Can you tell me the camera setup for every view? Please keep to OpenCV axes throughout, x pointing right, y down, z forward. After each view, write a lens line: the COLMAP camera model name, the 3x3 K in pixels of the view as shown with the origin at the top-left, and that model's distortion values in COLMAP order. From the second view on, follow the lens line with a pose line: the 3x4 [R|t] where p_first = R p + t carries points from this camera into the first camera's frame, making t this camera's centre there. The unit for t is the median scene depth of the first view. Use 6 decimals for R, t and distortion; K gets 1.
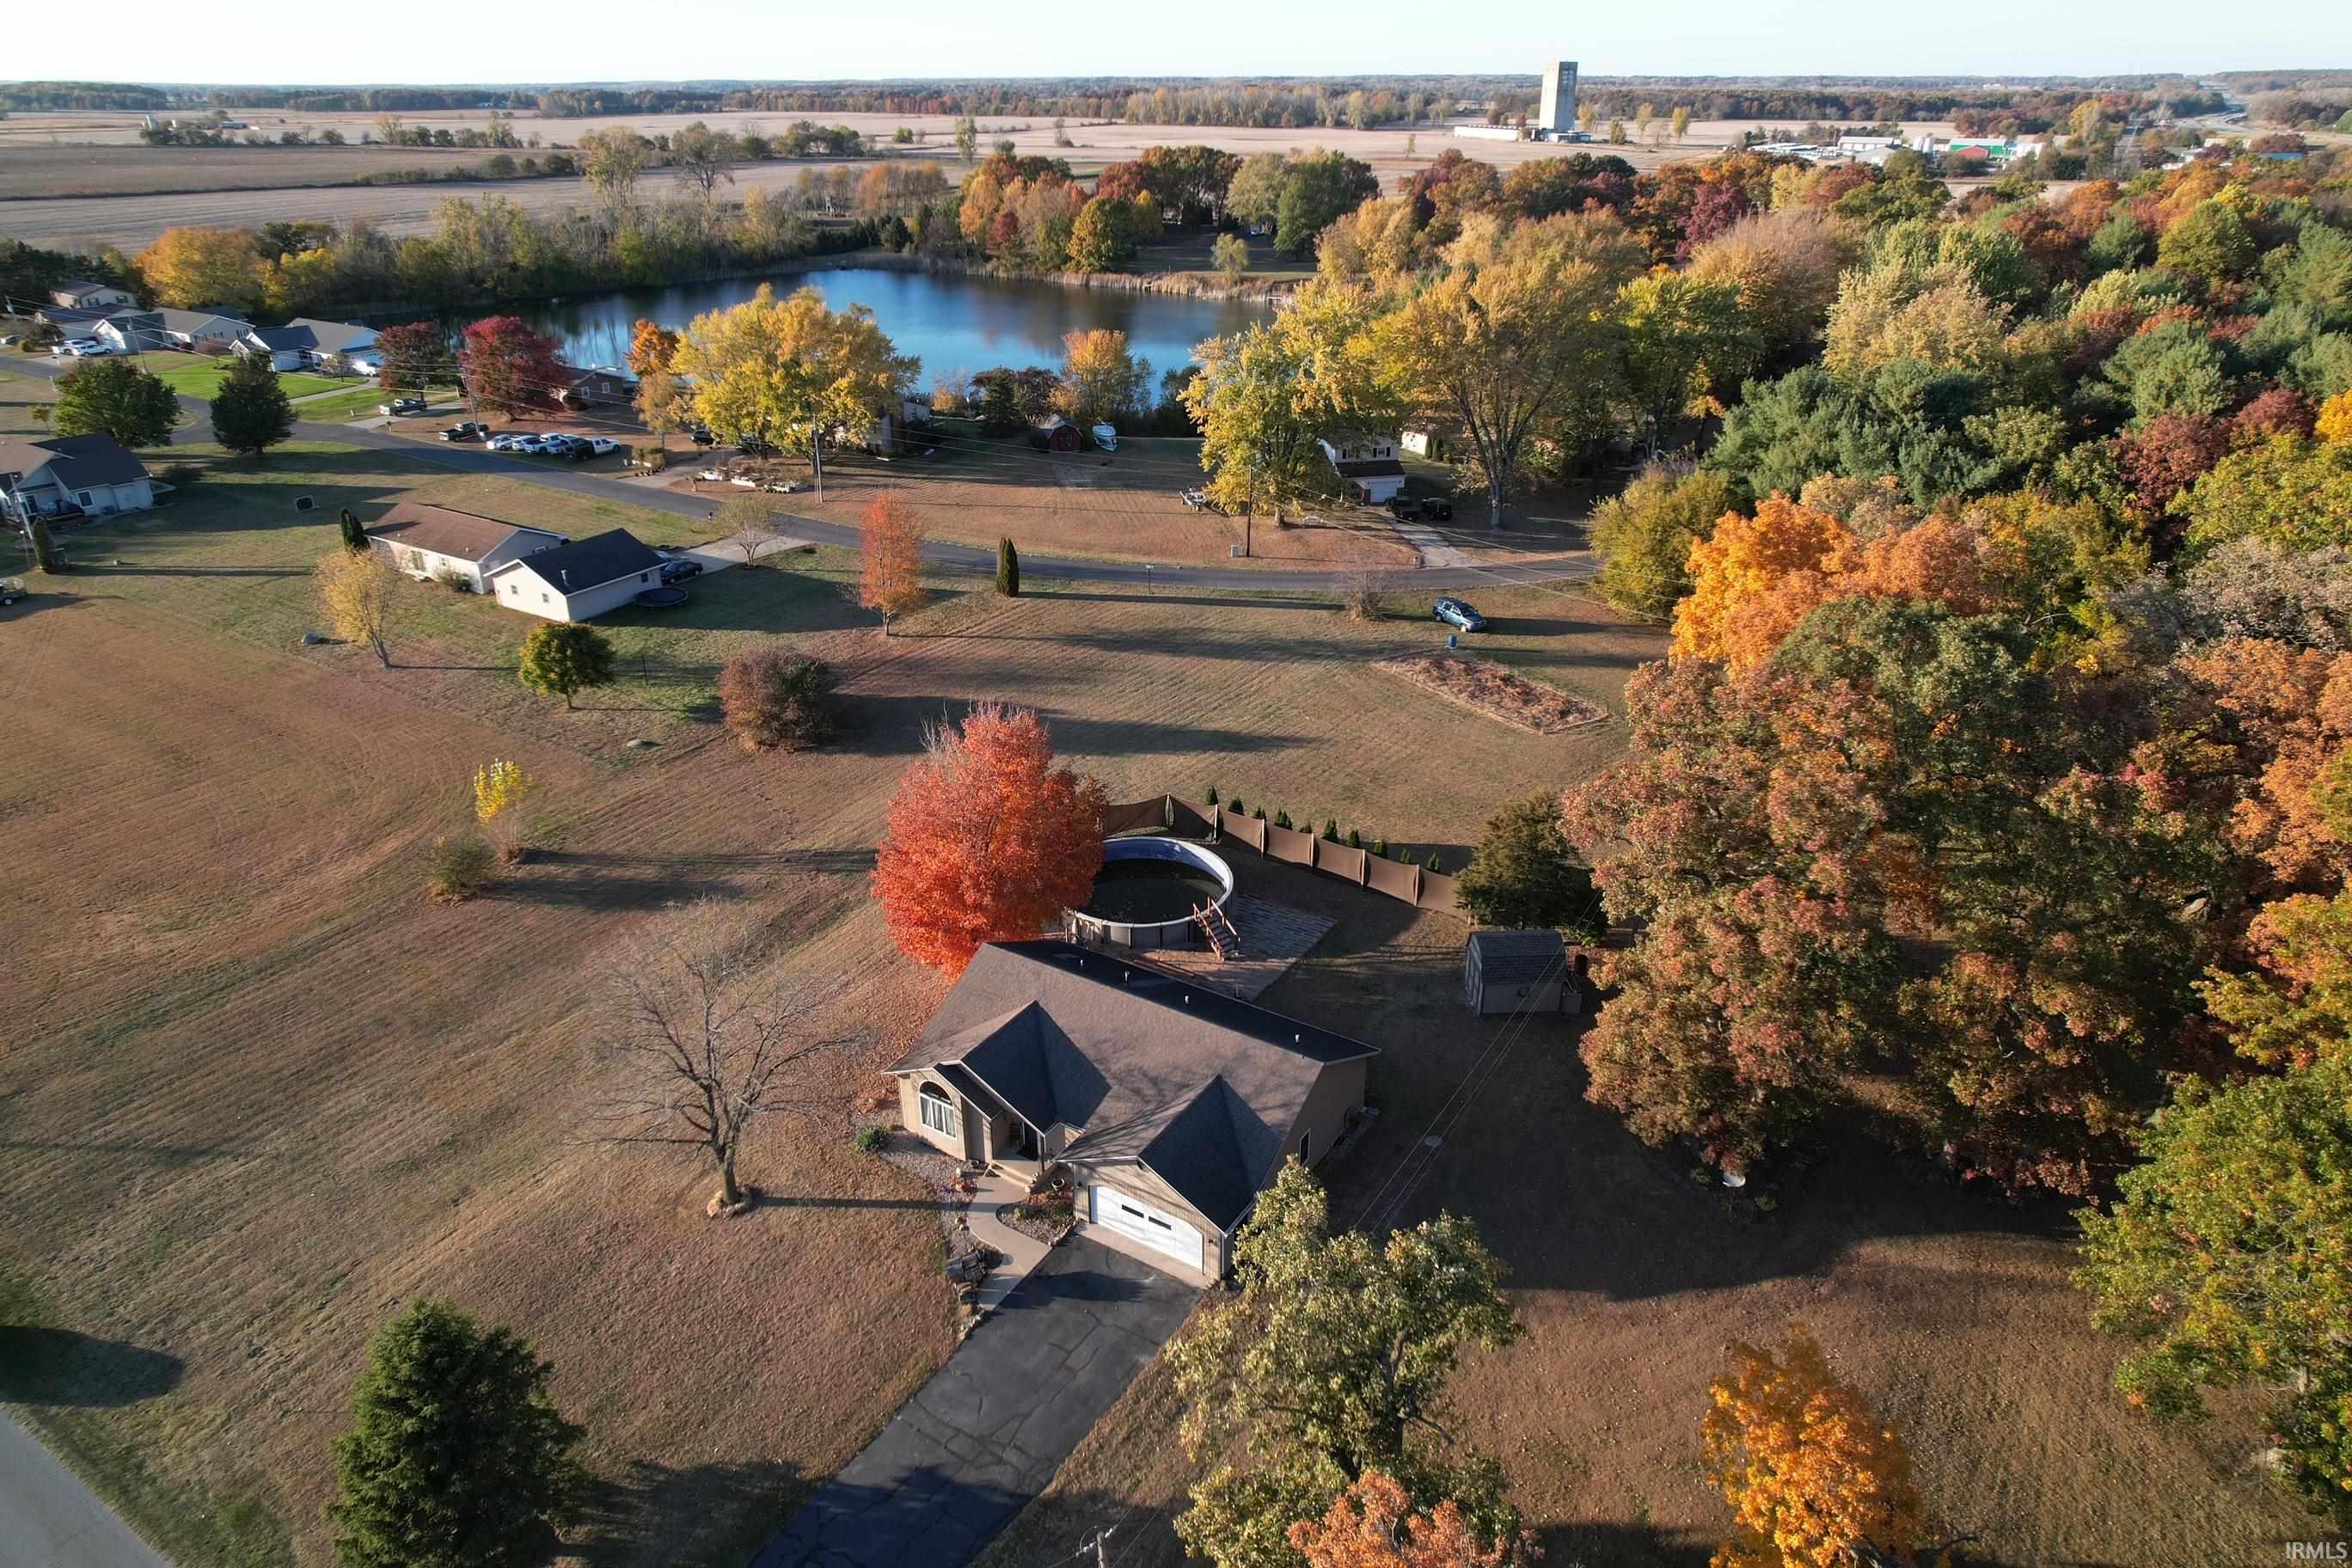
lens RADIAL K [[1500.0, 0, 1184.7], [0, 1500.0, 782.1], [0, 0, 1]] dist [-0.076718, 0.071264]
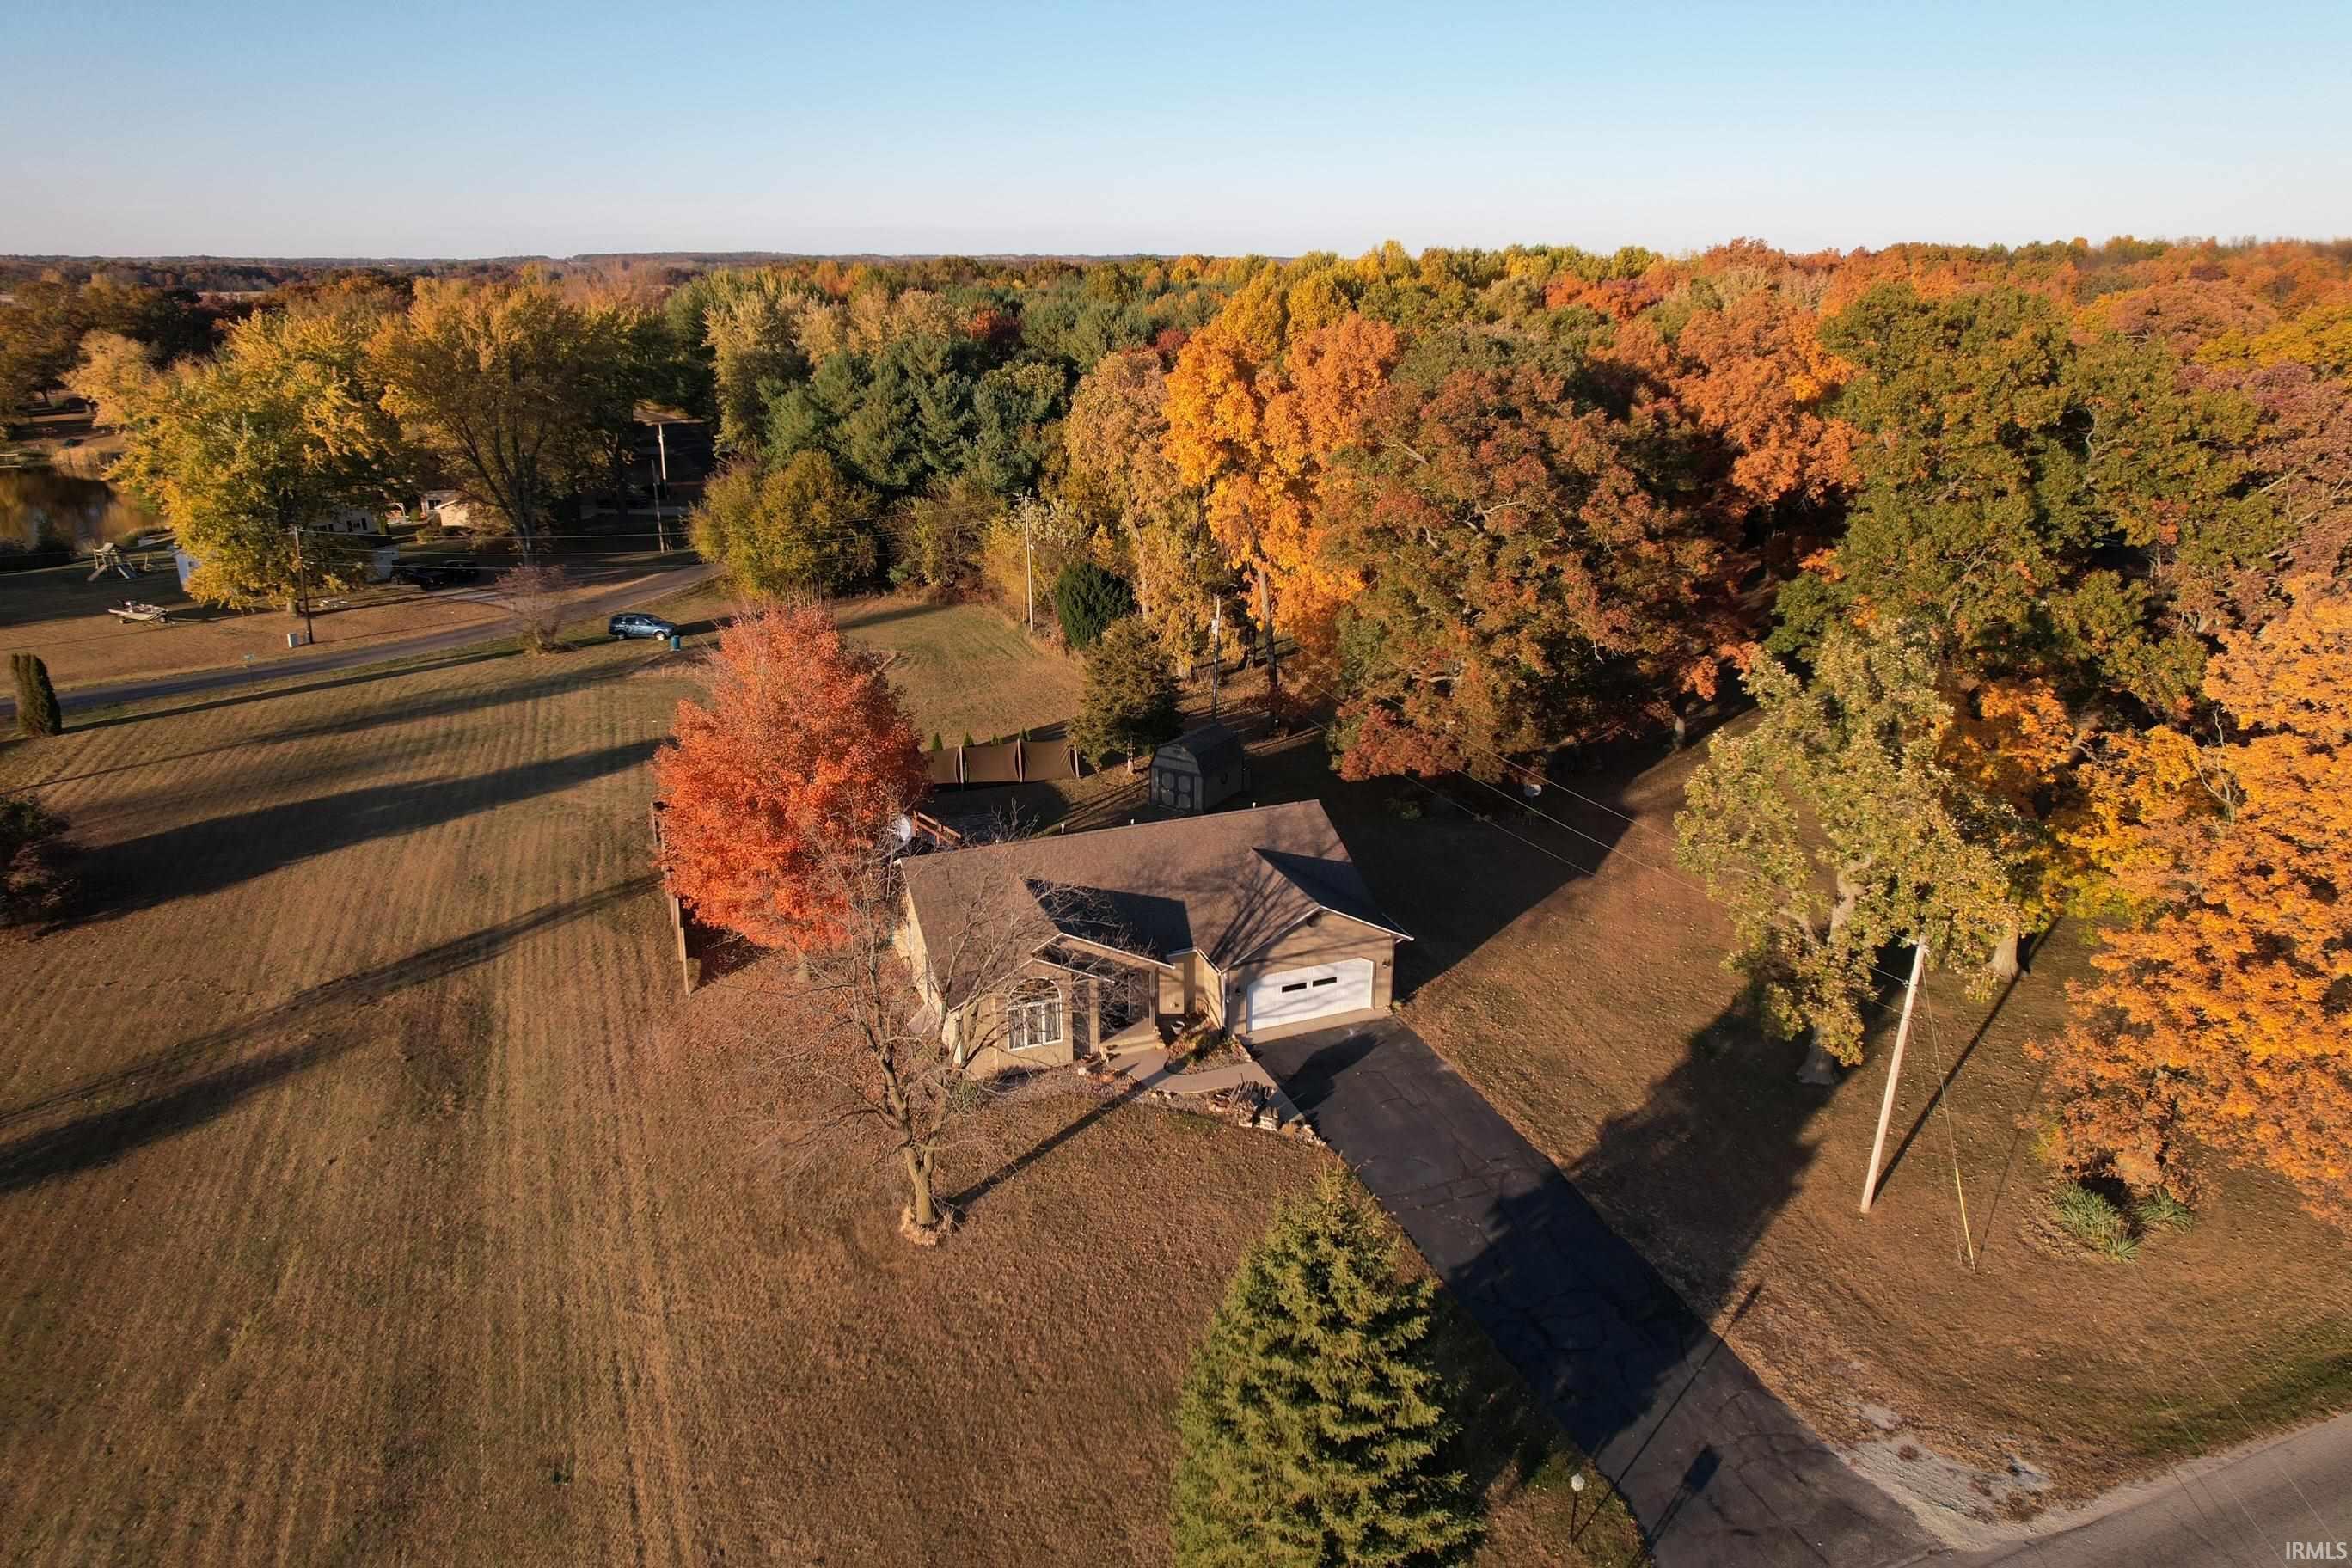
lens RADIAL K [[1500.0, 0, 1184.7], [0, 1500.0, 782.1], [0, 0, 1]] dist [-0.076718, 0.071264]
pose [[0.586073, -0.265823, 0.765412, -0.715780], [0.346931, 0.936006, 0.059426, 0.080306], [-0.732227, 0.230718, 0.640791, 0.387126]]
